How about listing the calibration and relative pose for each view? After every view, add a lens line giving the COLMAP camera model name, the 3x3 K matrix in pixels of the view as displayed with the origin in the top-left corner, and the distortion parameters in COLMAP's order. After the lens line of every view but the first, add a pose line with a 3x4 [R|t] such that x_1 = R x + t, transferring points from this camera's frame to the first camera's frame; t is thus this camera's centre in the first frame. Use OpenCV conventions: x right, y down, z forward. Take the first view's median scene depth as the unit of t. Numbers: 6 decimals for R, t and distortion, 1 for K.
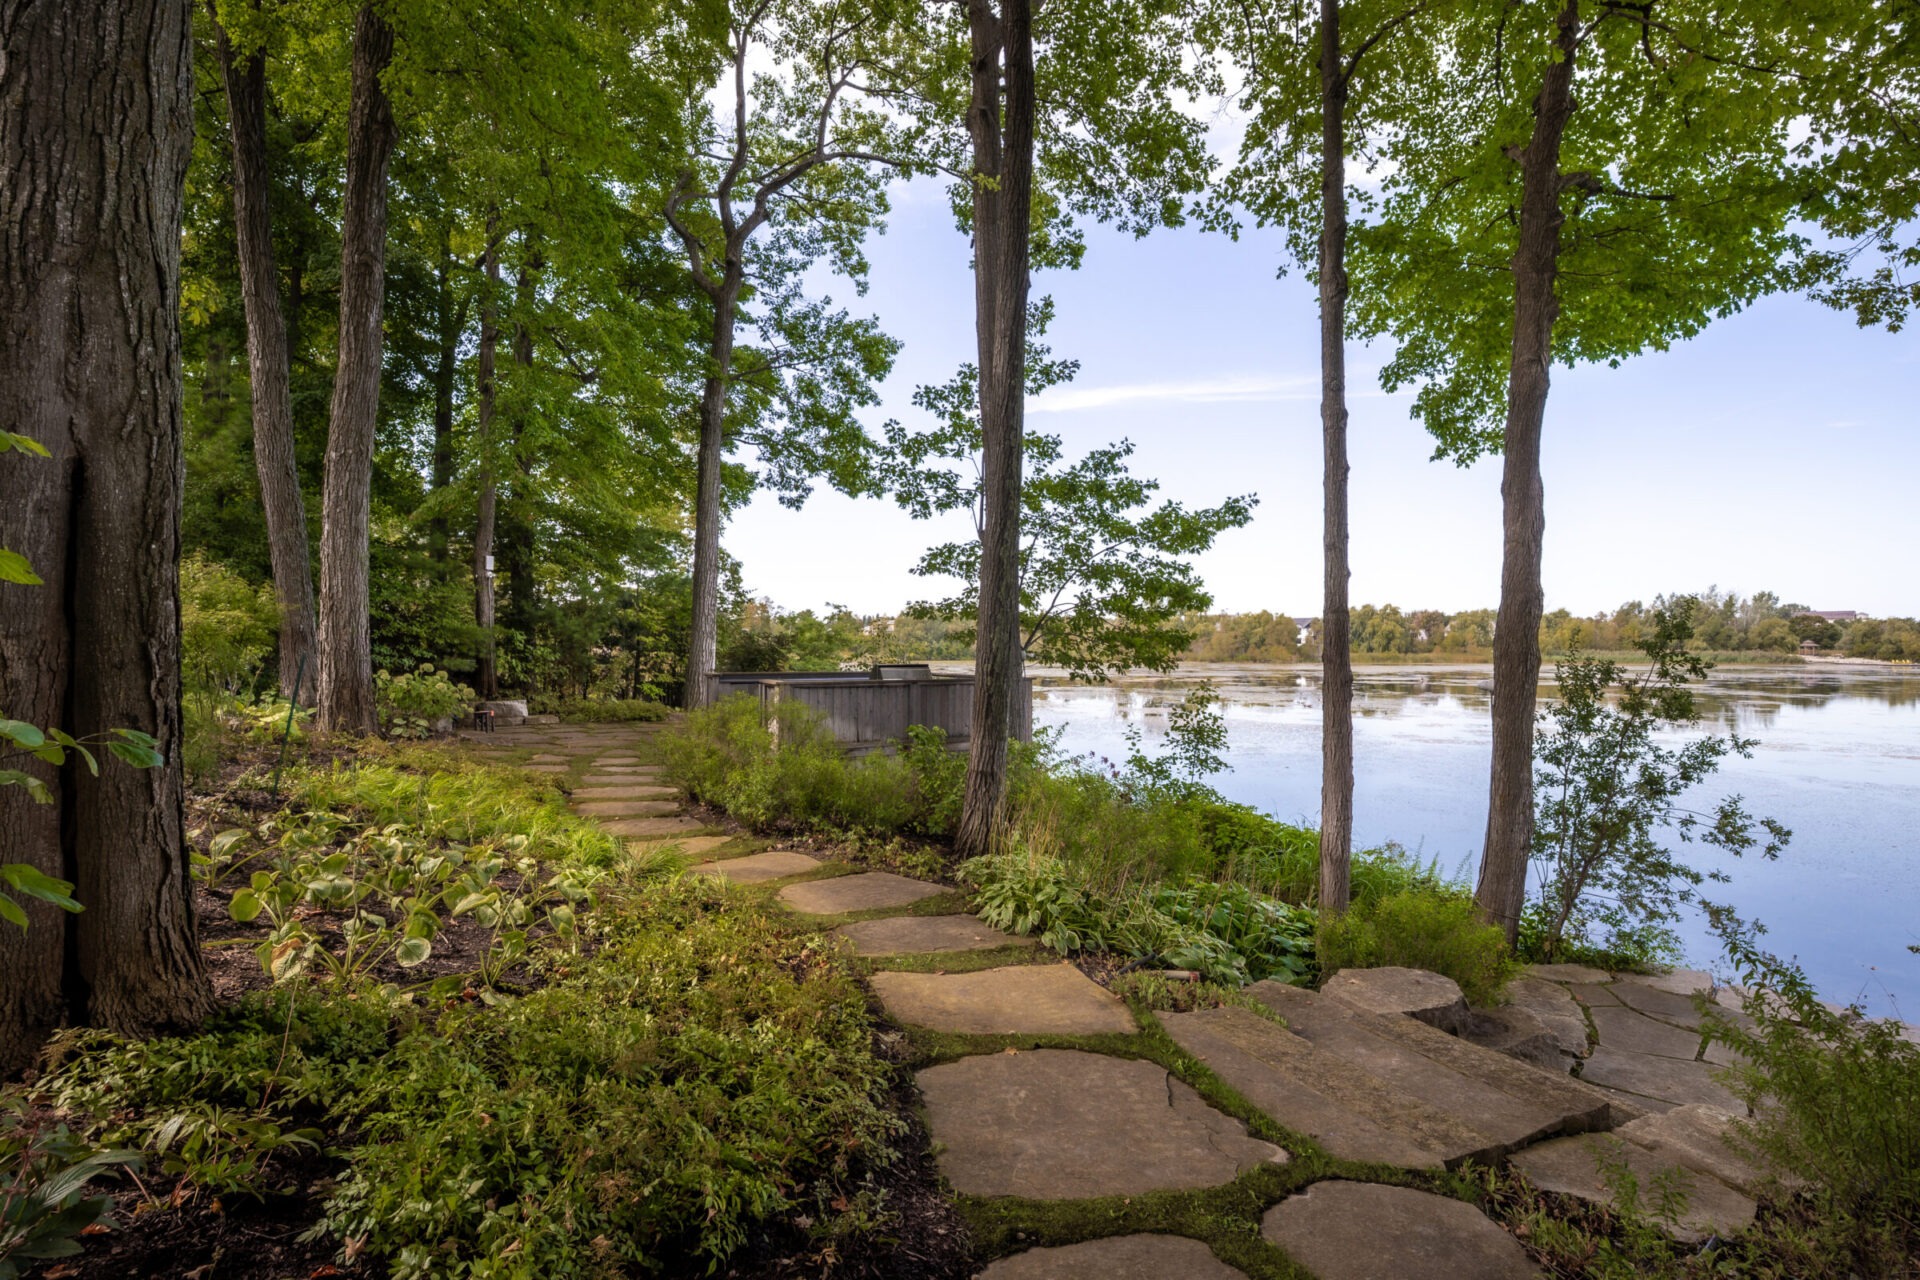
lens RADIAL K [[876.8, 0, 958.1], [0, 876.8, 642.4], [0, 0, 1]] dist [-0.016594, 0.002969]
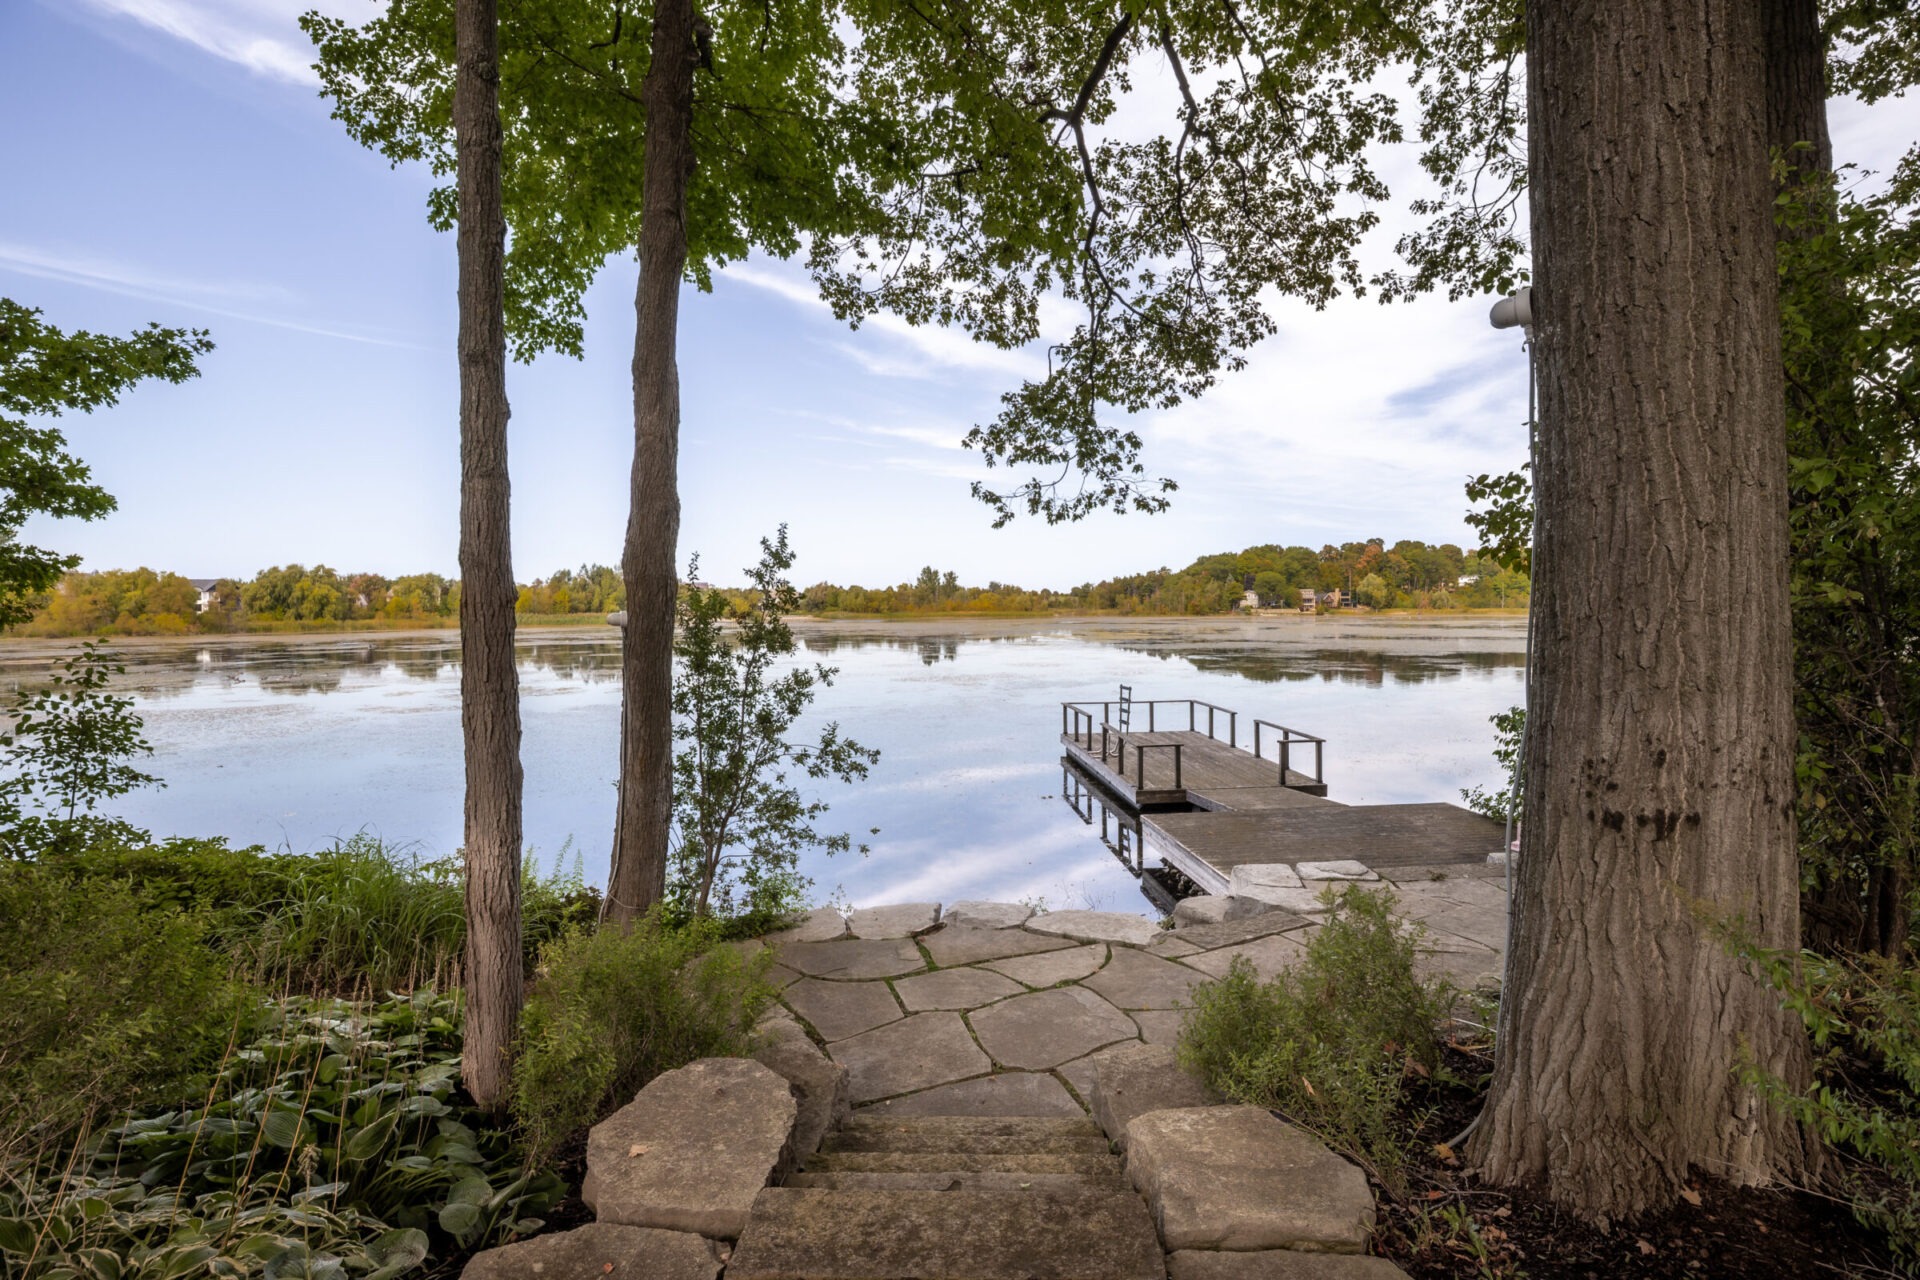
lens RADIAL K [[876.8, 0, 958.6], [0, 876.8, 629.5], [0, 0, 1]] dist [-0.016594, 0.002969]
pose [[0.460085, -0.025079, 0.887521, 0.032287], [0.004047, 0.999650, 0.026150, 0.022083], [-0.887866, -0.008439, 0.460025, 0.212677]]
